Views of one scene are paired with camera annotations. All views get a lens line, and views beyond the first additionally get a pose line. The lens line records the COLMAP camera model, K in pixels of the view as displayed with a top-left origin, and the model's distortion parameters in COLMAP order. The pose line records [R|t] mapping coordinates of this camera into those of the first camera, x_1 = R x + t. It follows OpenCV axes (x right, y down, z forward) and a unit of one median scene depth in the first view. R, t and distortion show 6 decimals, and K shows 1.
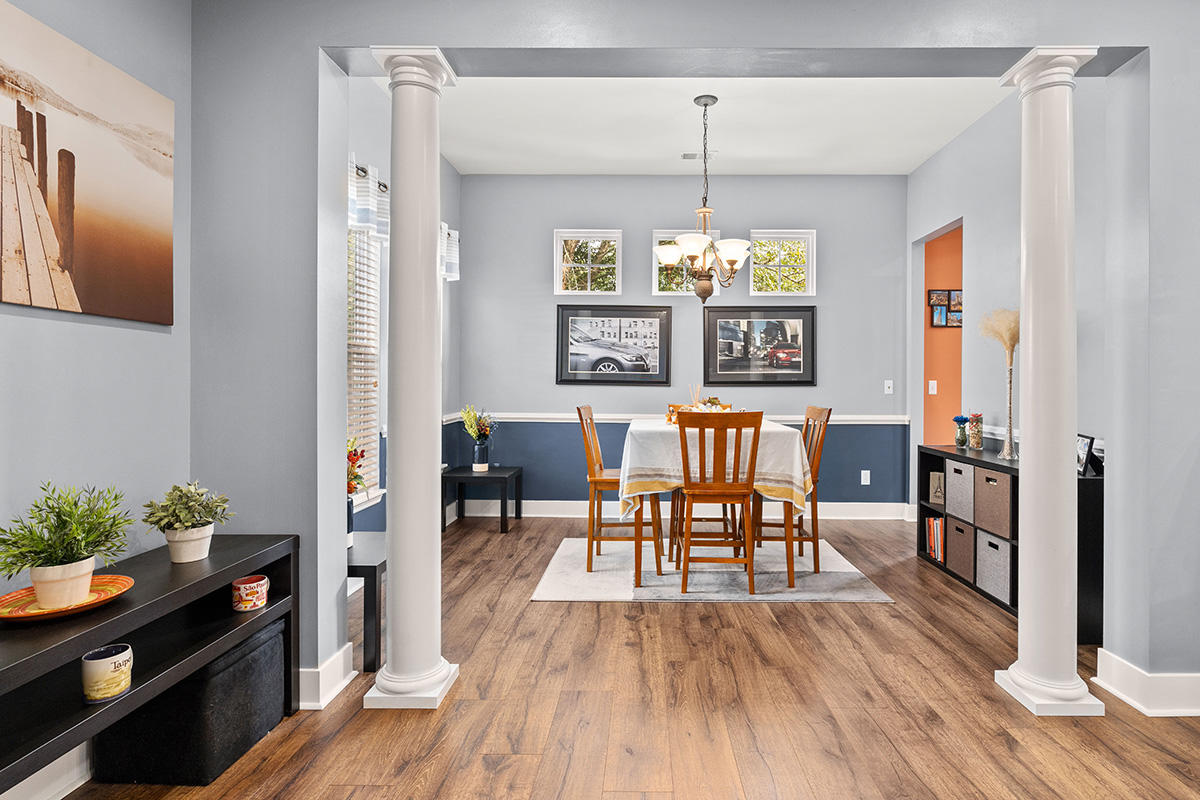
lens RADIAL K [[538.8, 0, 599.5], [0, 538.8, 393.1], [0, 0, 1]] dist [0.008240, -0.002909]
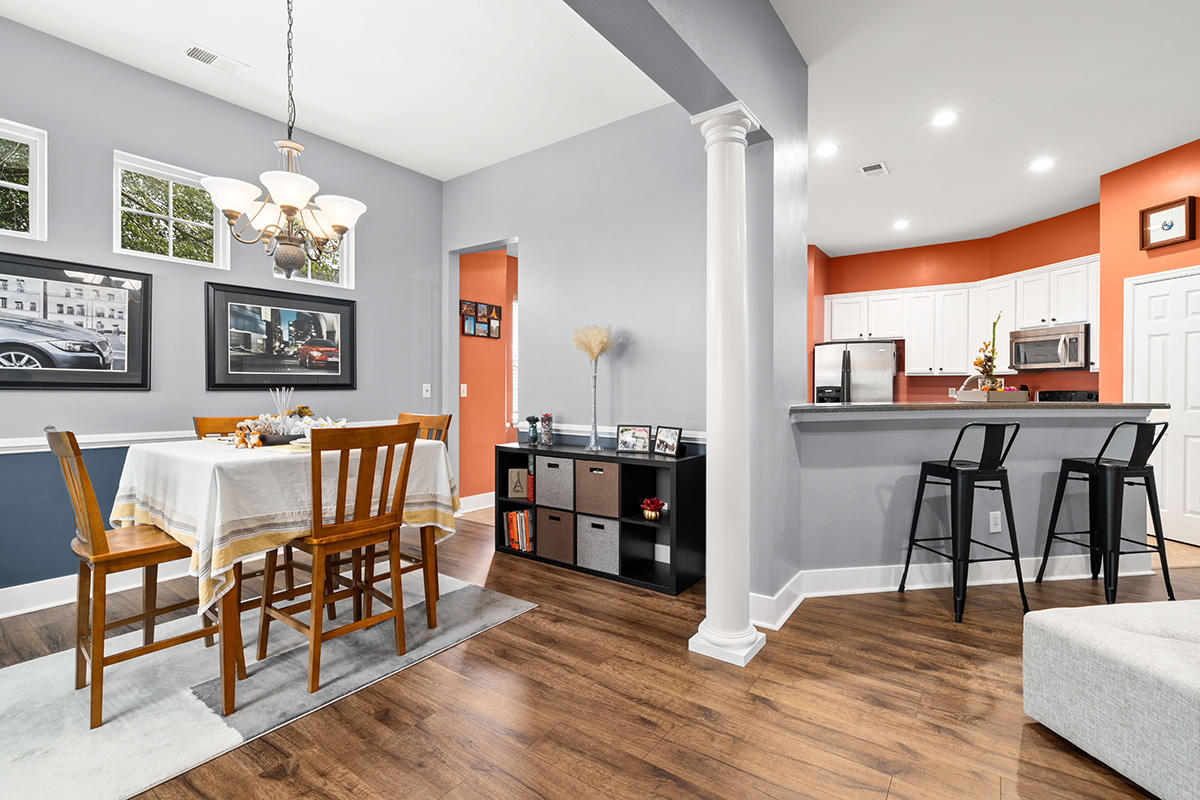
lens RADIAL K [[538.8, 0, 607.8], [0, 538.8, 389.5], [0, 0, 1]] dist [0.008240, -0.002909]
pose [[0.601508, -0.002979, 0.798862, -0.126860], [0.013632, 0.999886, -0.006535, -0.002993], [-0.798751, 0.014821, 0.601479, 0.212810]]
